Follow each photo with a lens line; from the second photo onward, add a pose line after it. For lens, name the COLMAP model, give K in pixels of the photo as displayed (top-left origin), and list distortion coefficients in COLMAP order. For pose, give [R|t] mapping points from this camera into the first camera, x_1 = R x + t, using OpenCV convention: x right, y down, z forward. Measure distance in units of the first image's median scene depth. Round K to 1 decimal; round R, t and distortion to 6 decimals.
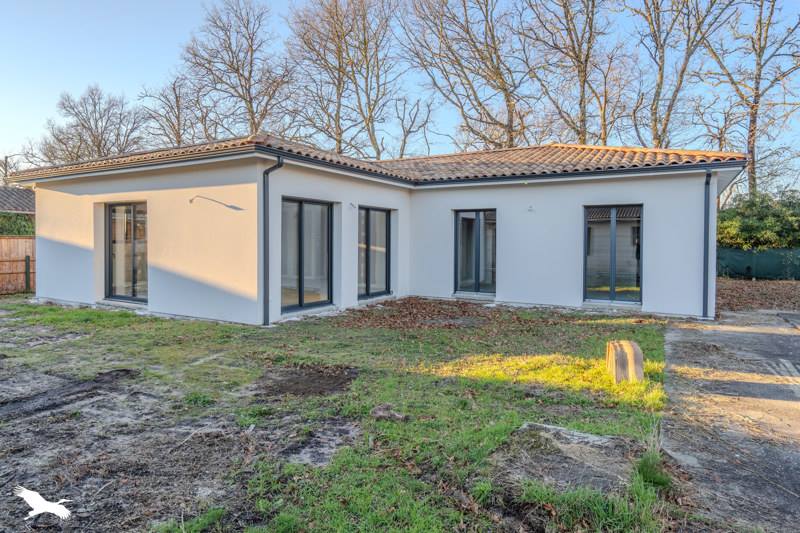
lens RADIAL K [[461.3, 0, 400.4], [0, 461.3, 260.1], [0, 0, 1]] dist [0.001610, 0.000469]
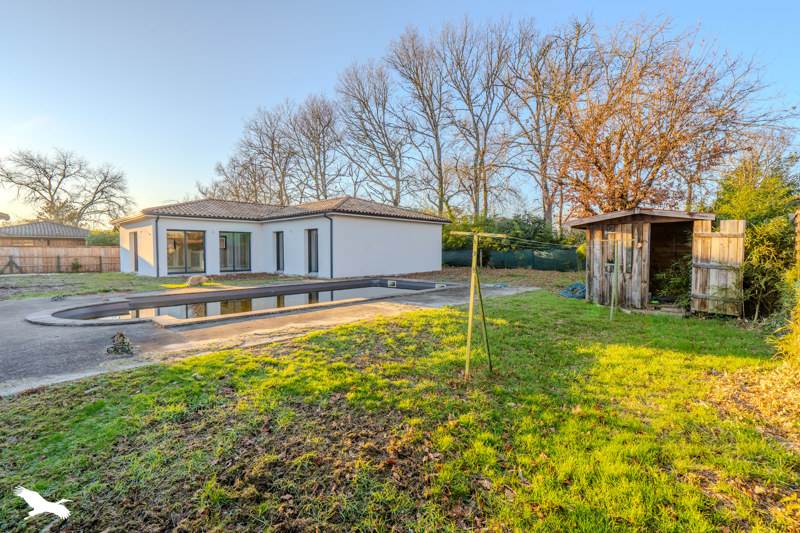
lens RADIAL K [[372.4, 0, 399.6], [0, 372.4, 268.8], [0, 0, 1]] dist [-0.008539, 0.004160]
pose [[0.969940, -0.001831, -0.243339, 1.128771], [0.001364, 0.999997, -0.002089, 0.067695], [0.243342, 0.001694, 0.969939, -0.537901]]
